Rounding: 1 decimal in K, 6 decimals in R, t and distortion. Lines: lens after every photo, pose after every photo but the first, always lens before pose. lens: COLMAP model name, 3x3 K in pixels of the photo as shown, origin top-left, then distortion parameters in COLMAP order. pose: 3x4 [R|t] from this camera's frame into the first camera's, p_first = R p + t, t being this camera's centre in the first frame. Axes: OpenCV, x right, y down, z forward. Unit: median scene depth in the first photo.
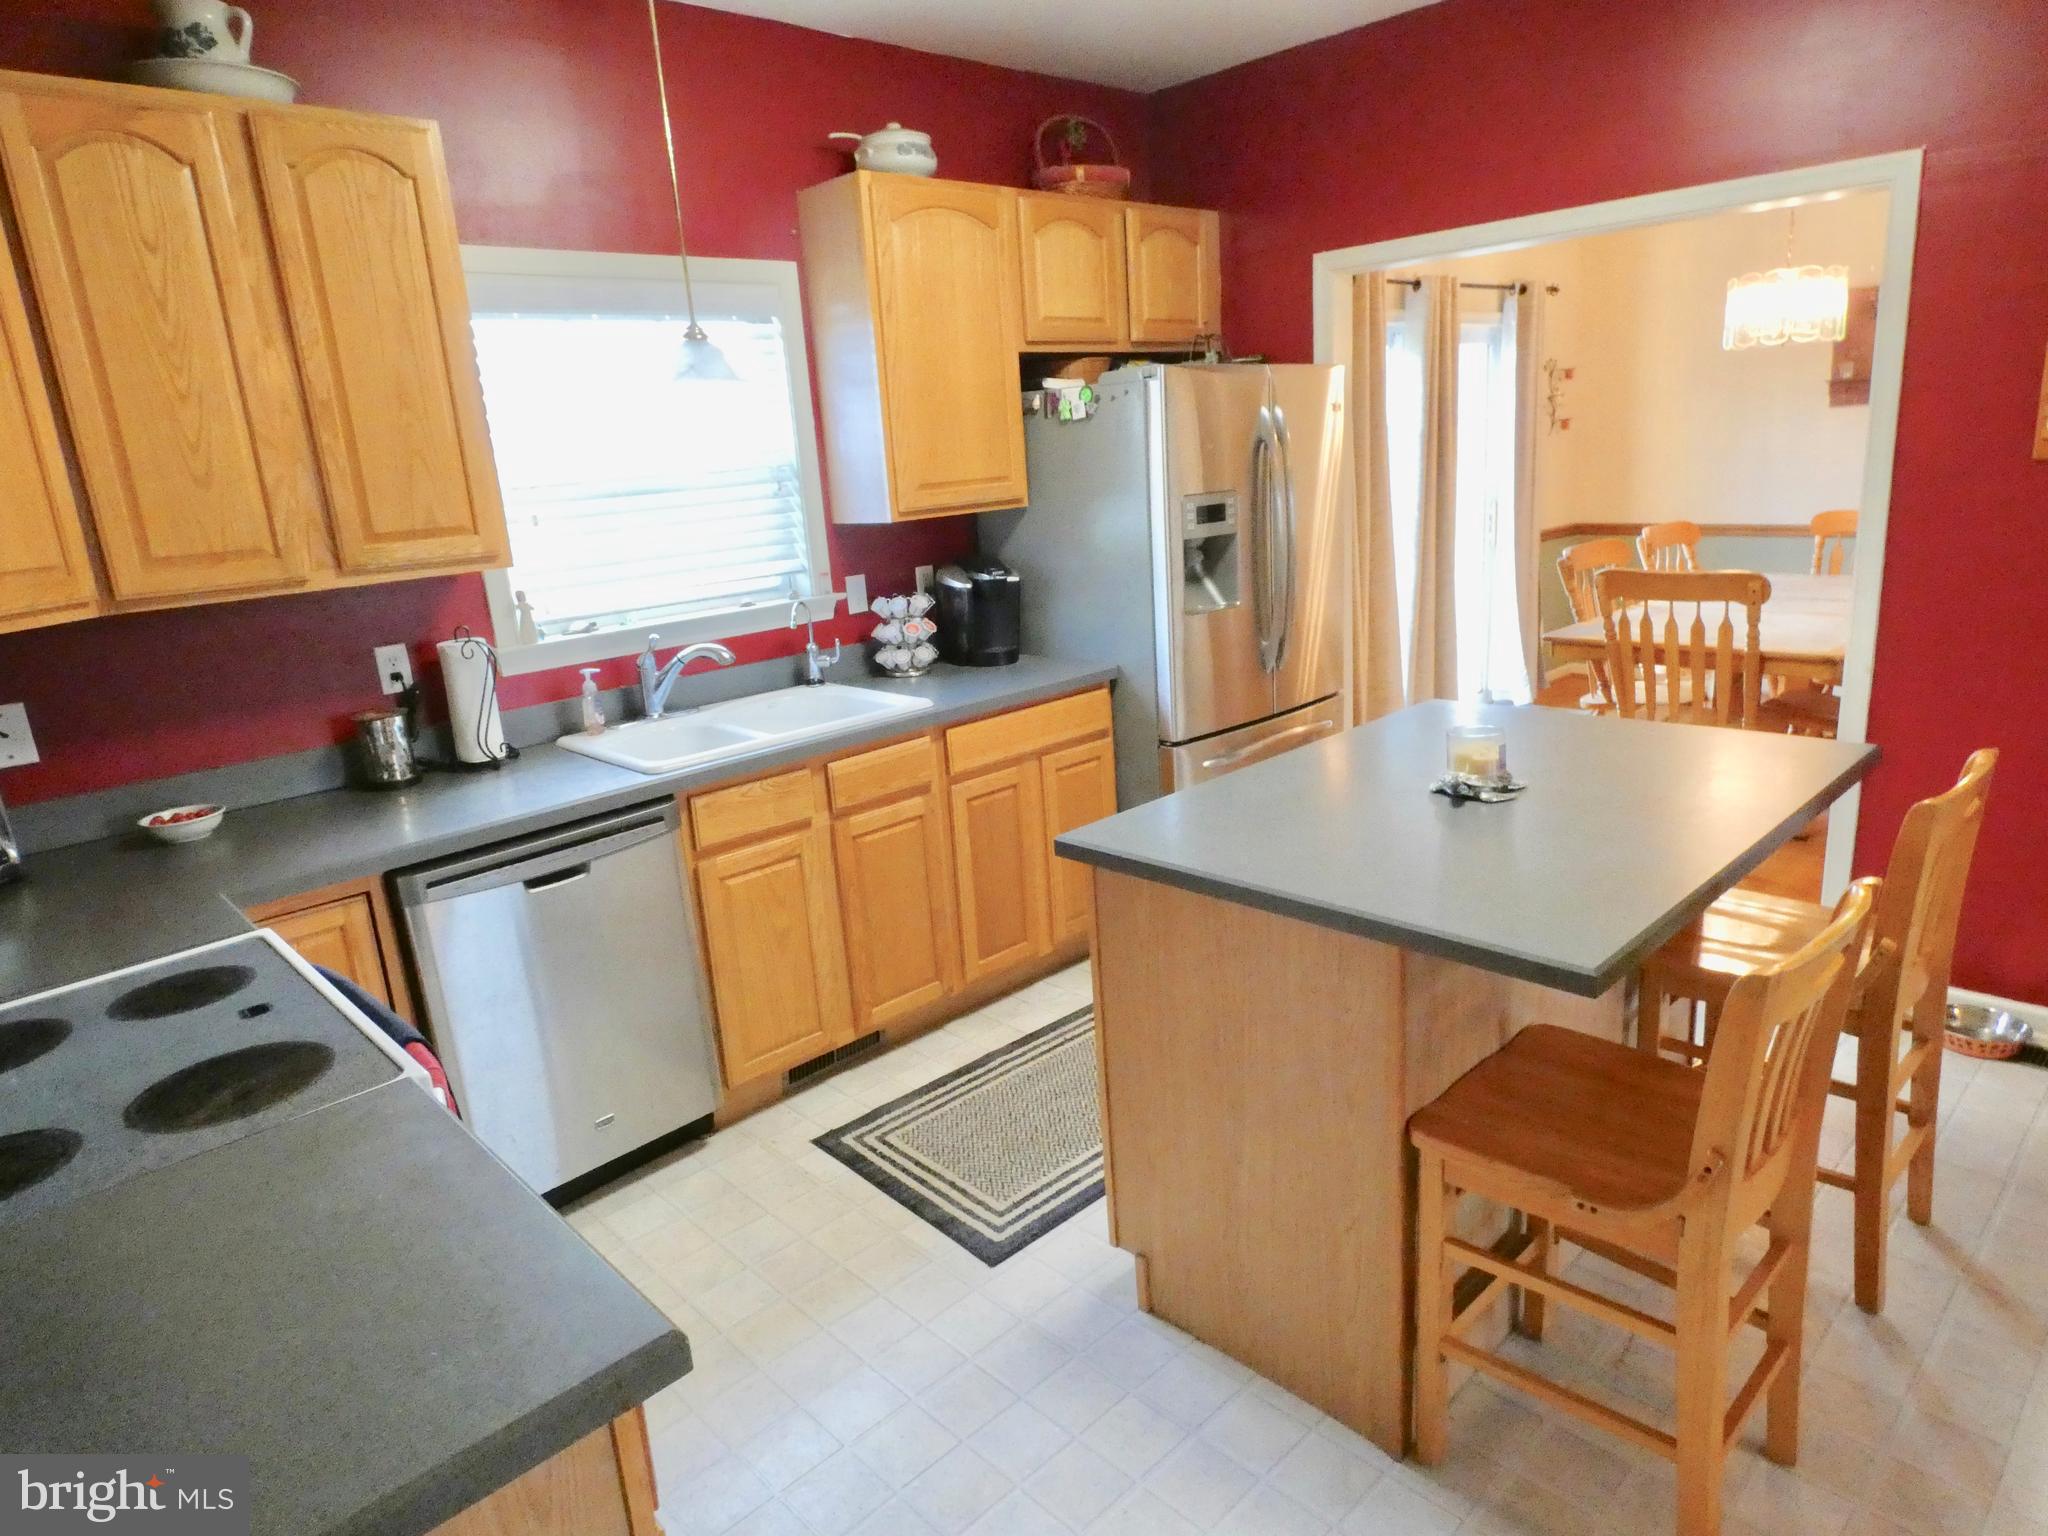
lens RADIAL K [[1239.6, 0, 1013.1], [0, 1239.6, 771.3], [0, 0, 1]] dist [0.004442, 0.003603]
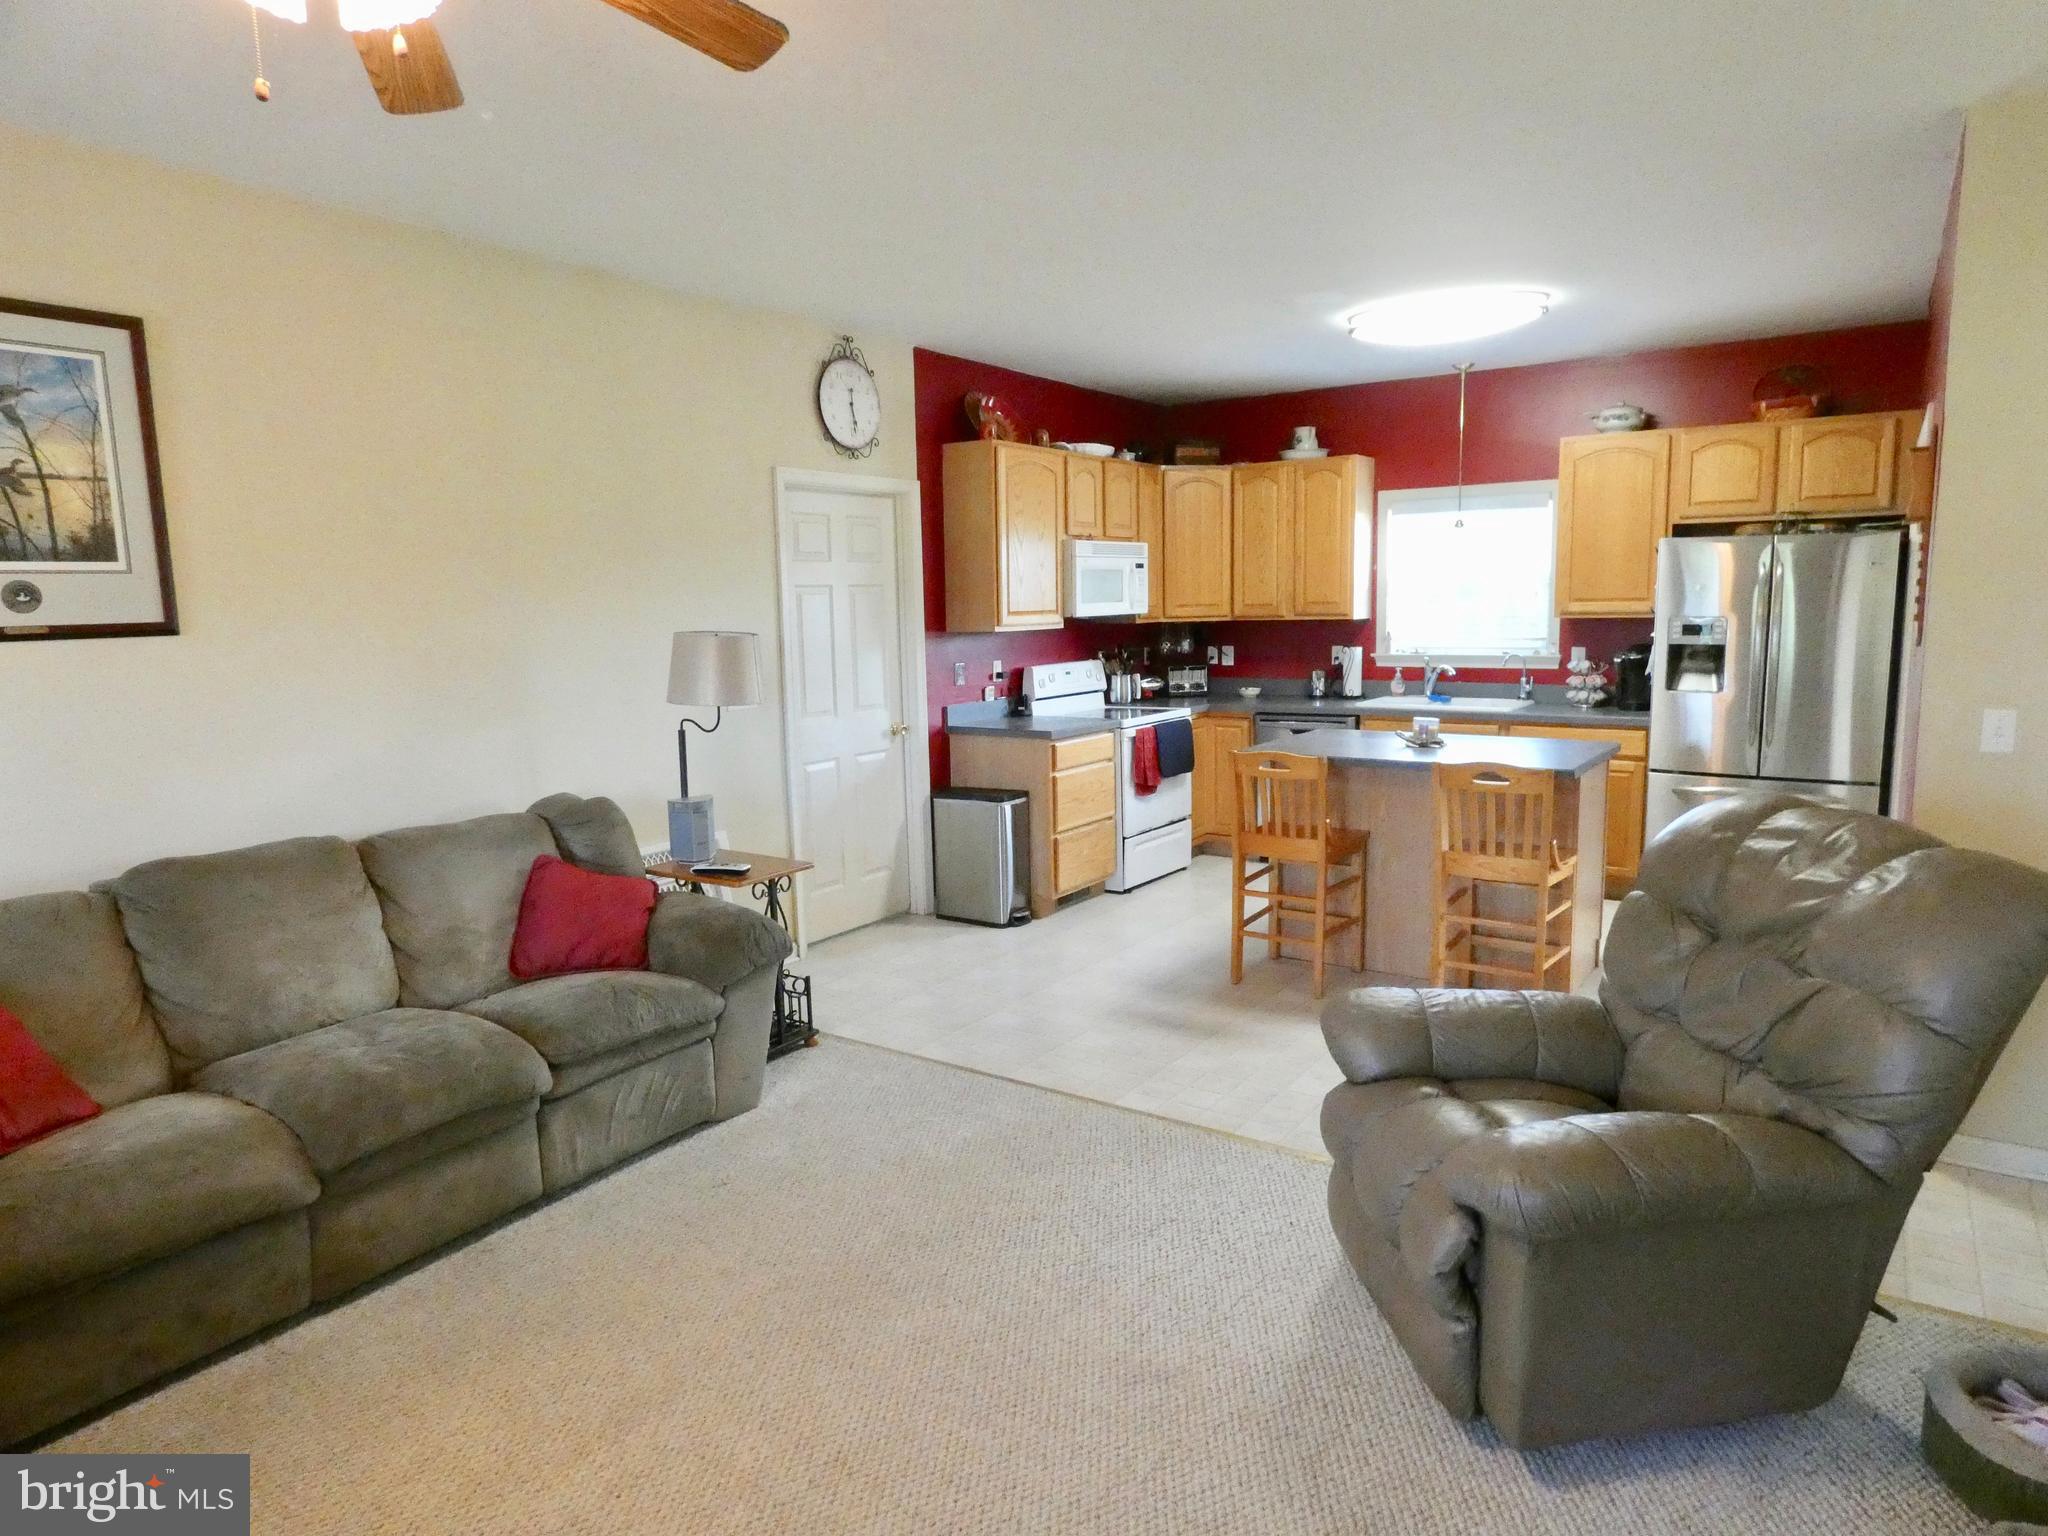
lens RADIAL K [[1229.4, 0, 1024.0], [0, 1229.4, 768.0], [0, 0, 1]] dist [0.002248, -0.000253]
pose [[0.206157, 0.200832, -0.957688, 1.491760], [-0.243333, 0.958489, 0.148619, -0.064200], [0.947781, 0.202398, 0.246468, -0.151500]]
